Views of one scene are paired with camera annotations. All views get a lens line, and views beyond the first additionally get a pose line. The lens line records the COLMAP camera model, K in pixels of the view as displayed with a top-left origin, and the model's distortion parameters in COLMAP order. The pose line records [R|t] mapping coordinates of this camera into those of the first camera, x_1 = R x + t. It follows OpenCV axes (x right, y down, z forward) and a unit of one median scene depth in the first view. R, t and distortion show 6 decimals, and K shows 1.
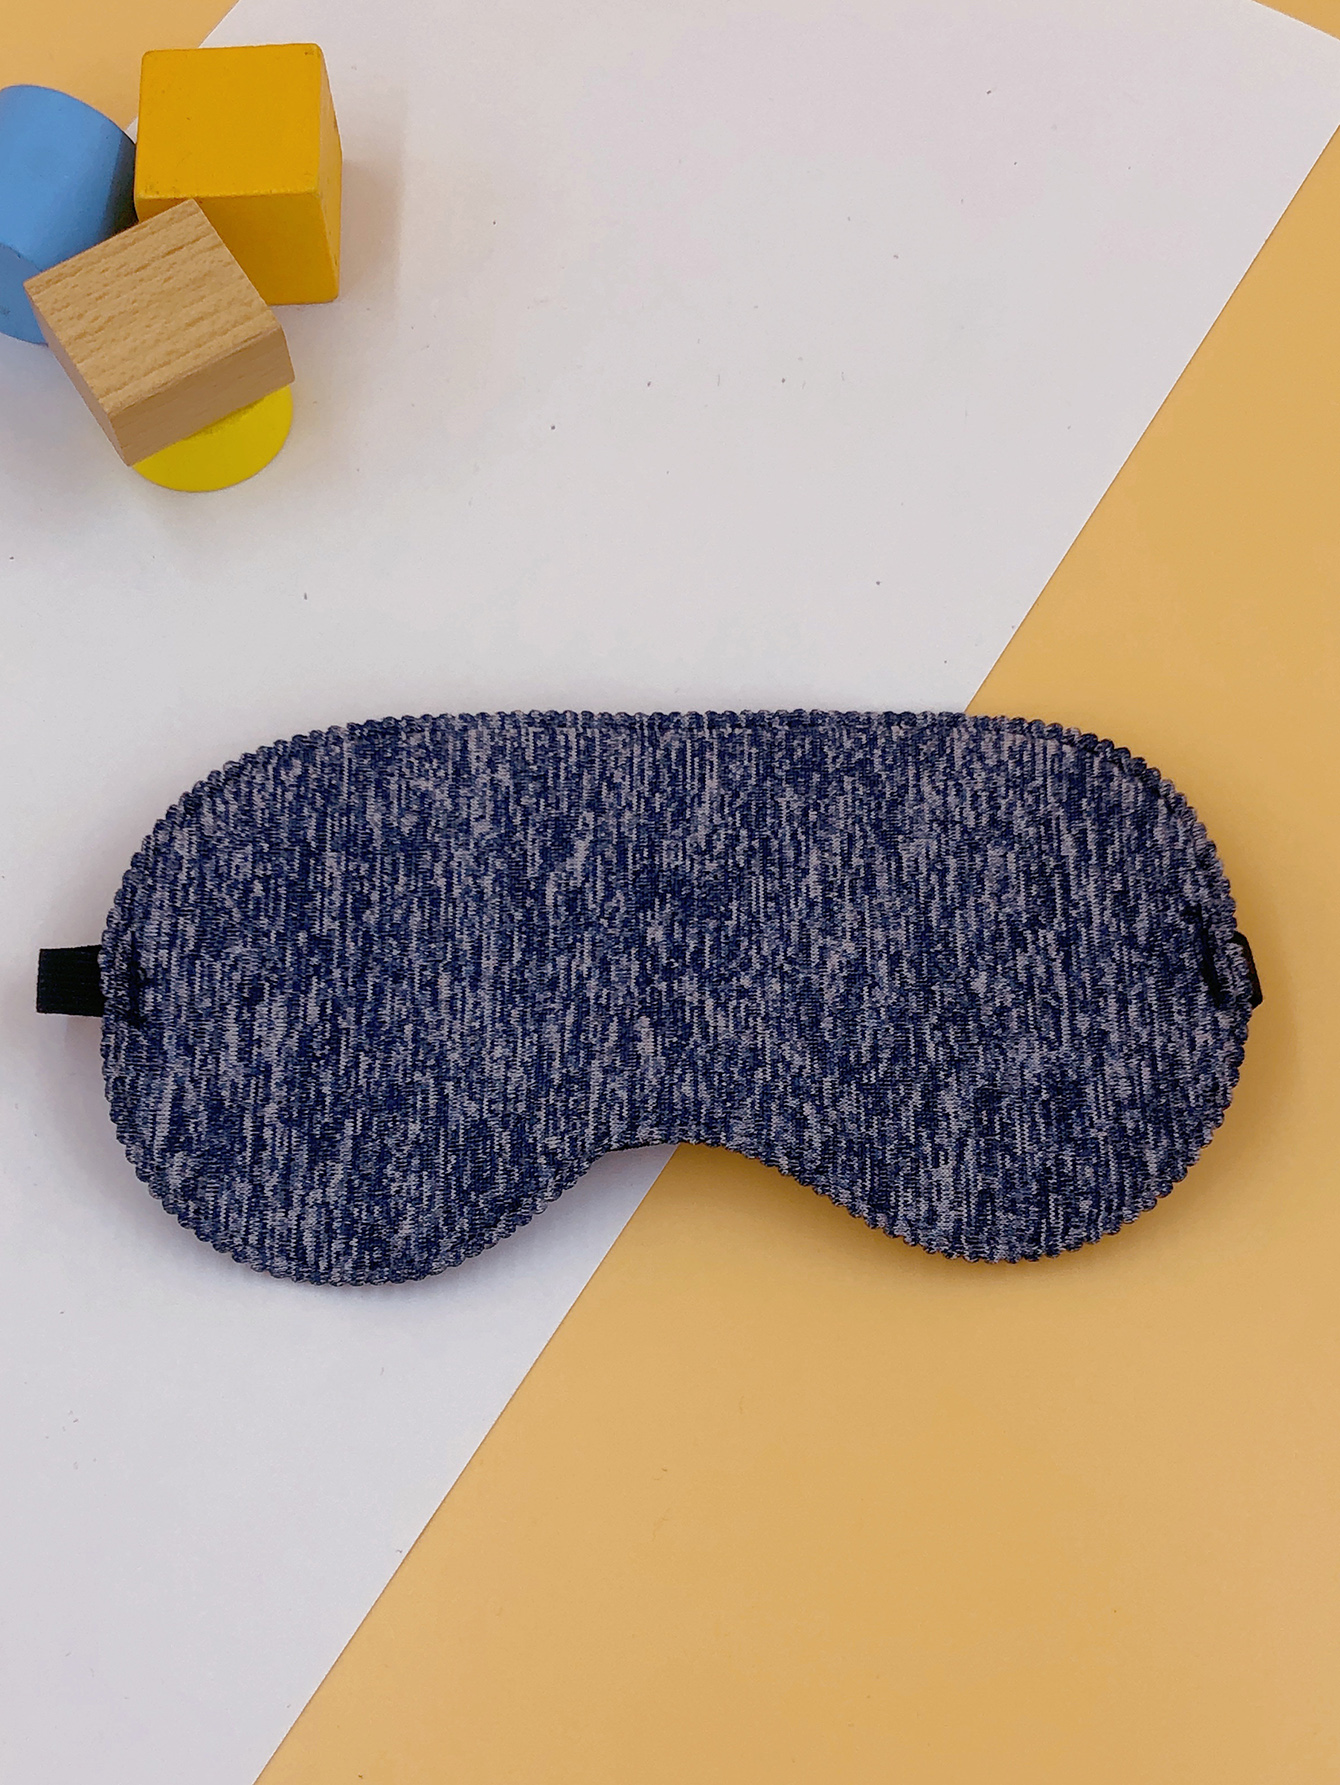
lens RADIAL K [[2326.6, 0, 612.0], [0, 2326.6, 850.9], [0, 0, 1]] dist [0.120989, 0.000000]
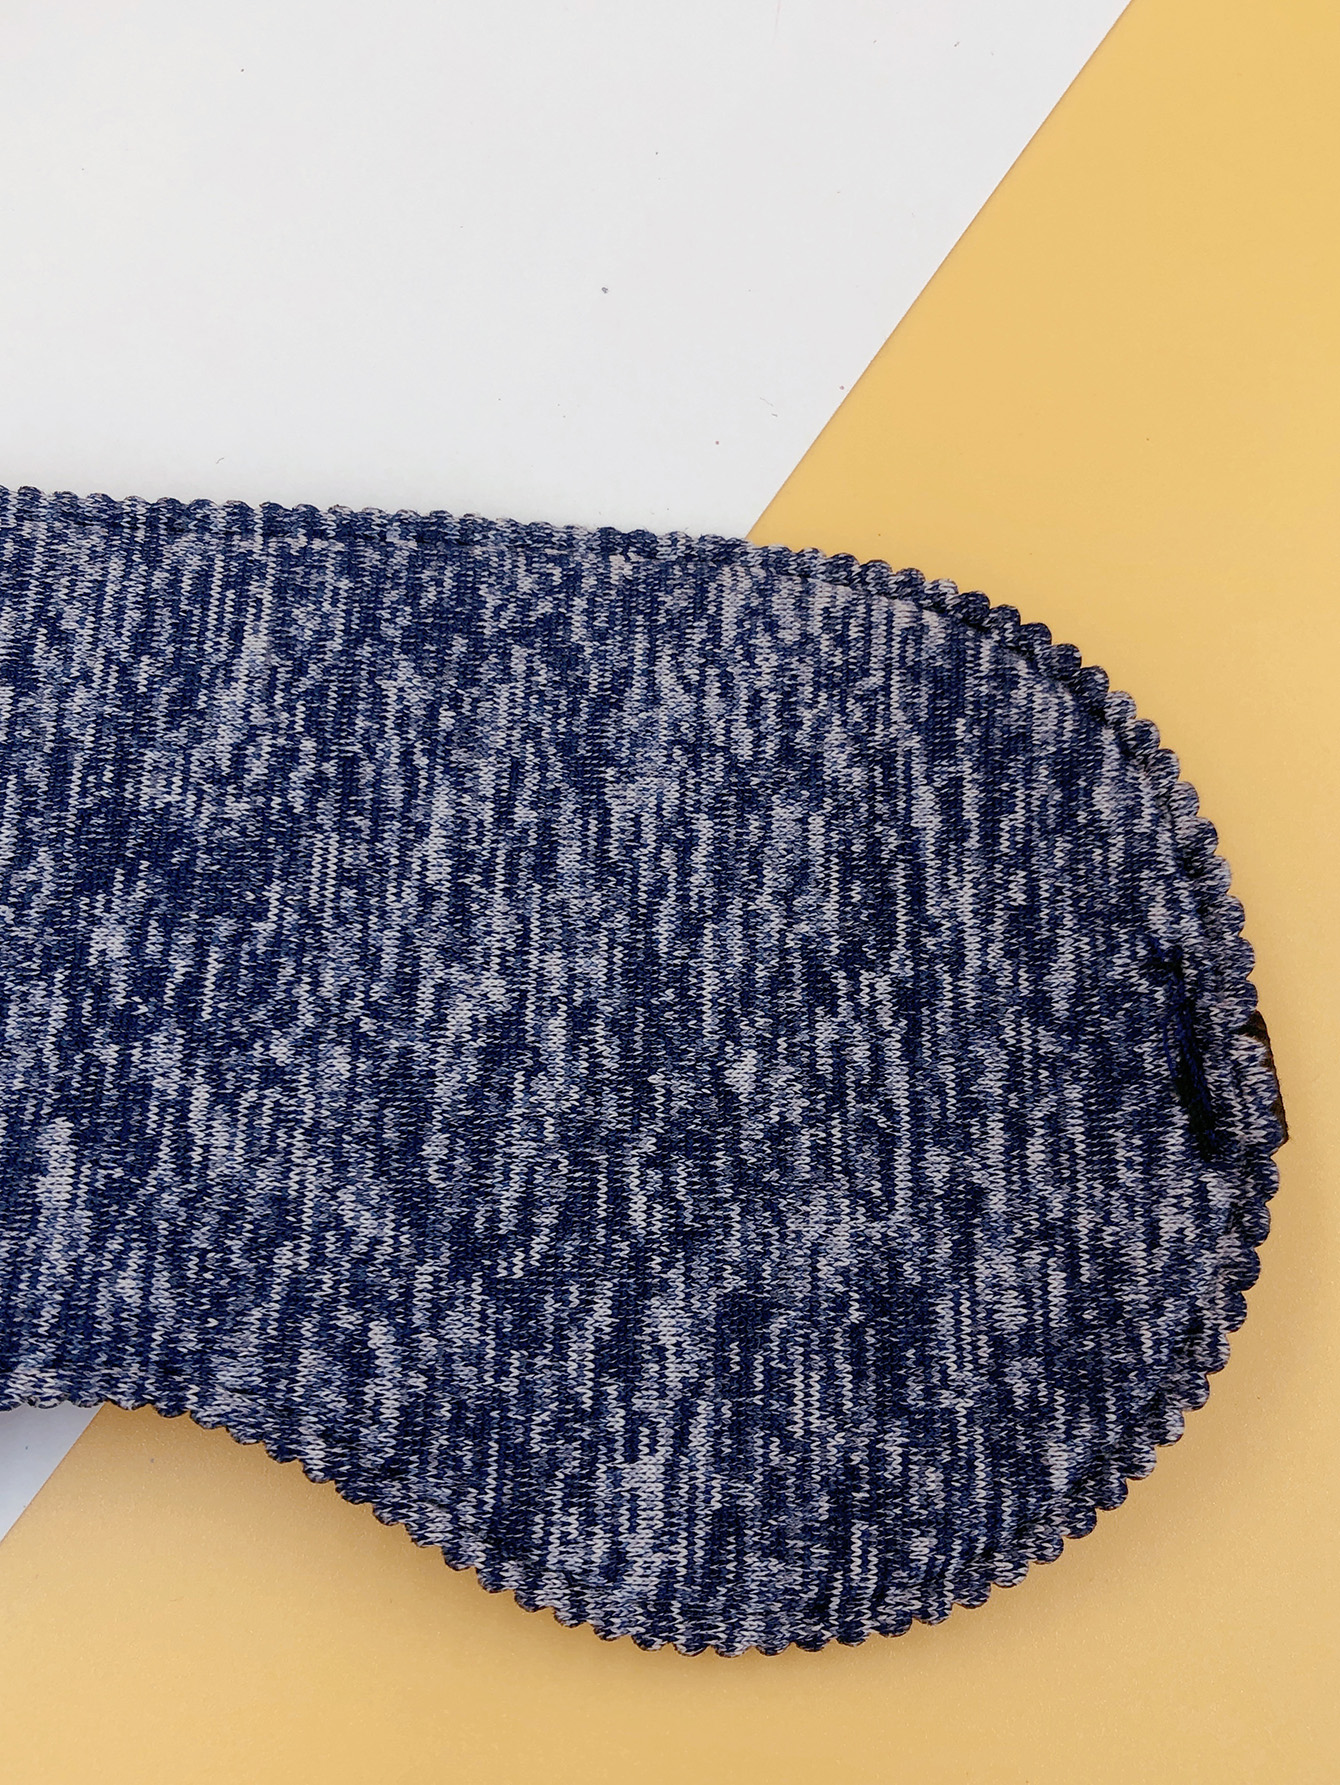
lens RADIAL K [[2326.6, 0, 661.1], [0, 2326.6, 893.7], [0, 0, 1]] dist [0.120989, 0.000000]
pose [[0.991825, 0.046255, 0.118929, 0.078286], [-0.056853, 0.994557, 0.087321, -0.026025], [-0.114243, -0.093369, 0.989056, 0.506884]]
